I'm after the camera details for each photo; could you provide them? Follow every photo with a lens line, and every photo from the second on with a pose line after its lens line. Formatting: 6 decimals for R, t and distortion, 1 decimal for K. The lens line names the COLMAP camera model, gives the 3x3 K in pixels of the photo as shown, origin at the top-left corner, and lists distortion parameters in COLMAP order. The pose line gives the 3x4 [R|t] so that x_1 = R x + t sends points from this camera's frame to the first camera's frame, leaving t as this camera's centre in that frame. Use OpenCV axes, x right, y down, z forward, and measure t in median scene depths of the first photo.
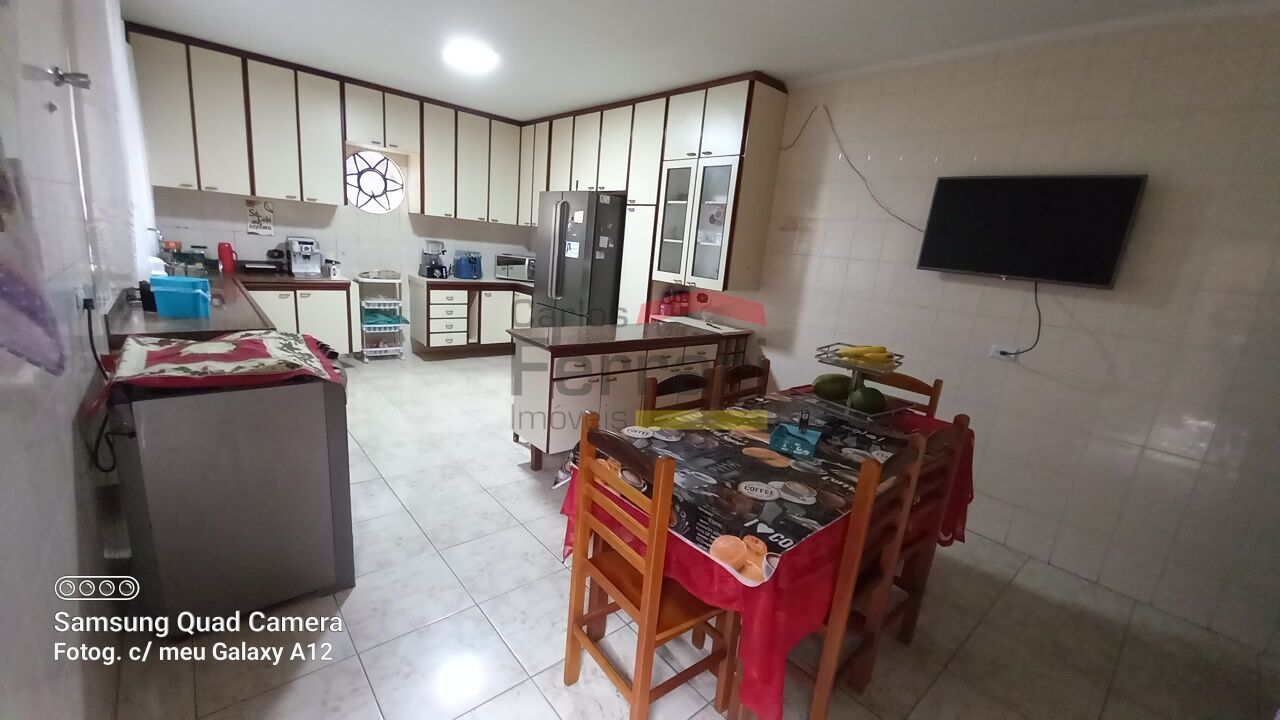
lens RADIAL K [[515.3, 0, 634.4], [0, 515.3, 367.1], [0, 0, 1]] dist [0.013712, -0.009733]
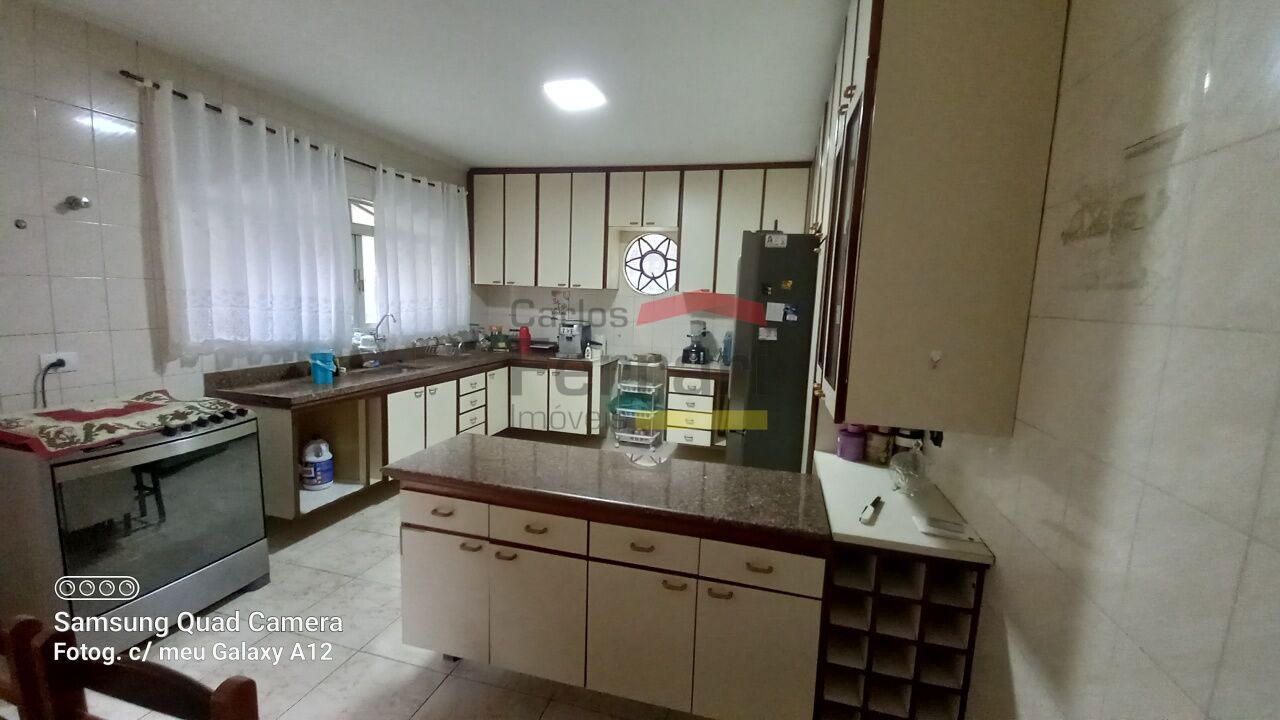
lens RADIAL K [[515.3, 0, 640.4], [0, 515.3, 360.6], [0, 0, 1]] dist [0.013712, -0.009733]
pose [[0.562504, 0.035098, -0.826049, 0.329069], [-0.182090, 0.979826, -0.082363, -0.109554], [0.806494, 0.196745, 0.557548, 0.547165]]
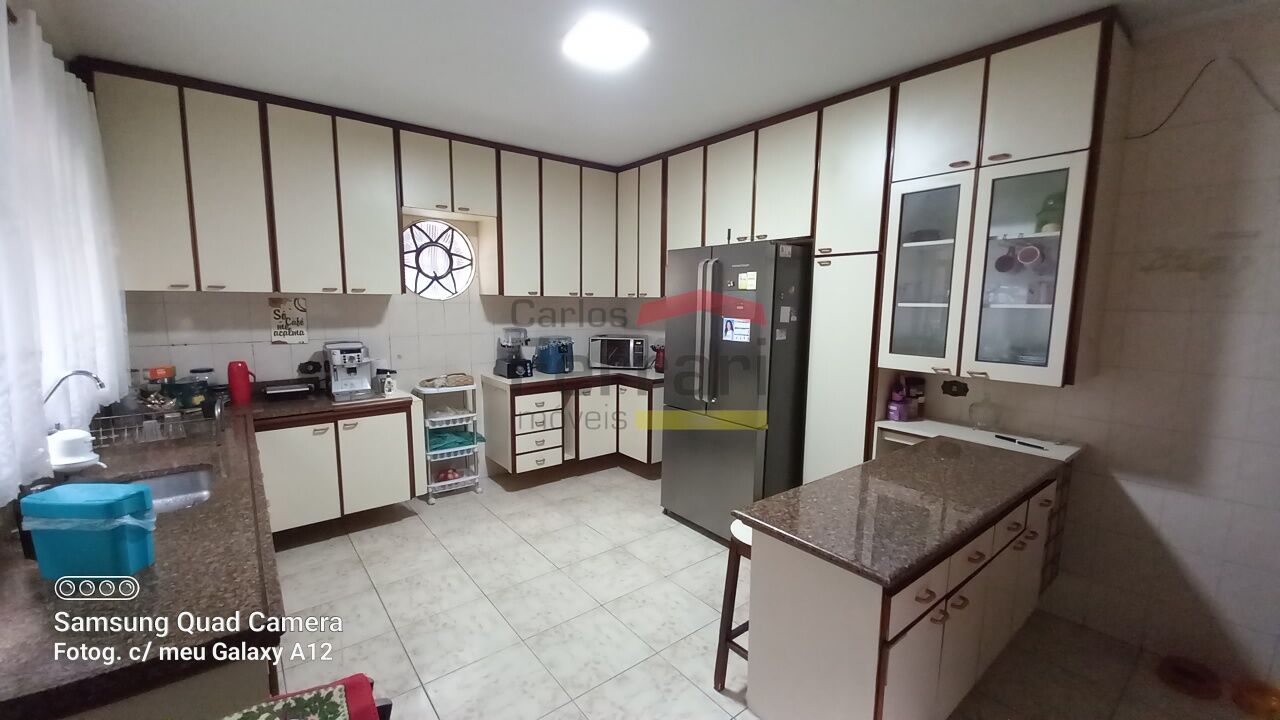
lens RADIAL K [[515.3, 0, 635.3], [0, 515.3, 367.6], [0, 0, 1]] dist [0.013712, -0.009733]
pose [[0.995357, -0.076711, -0.058134, -0.210588], [0.069990, 0.991469, -0.109957, -0.112954], [0.066073, 0.105378, 0.992235, 0.331493]]
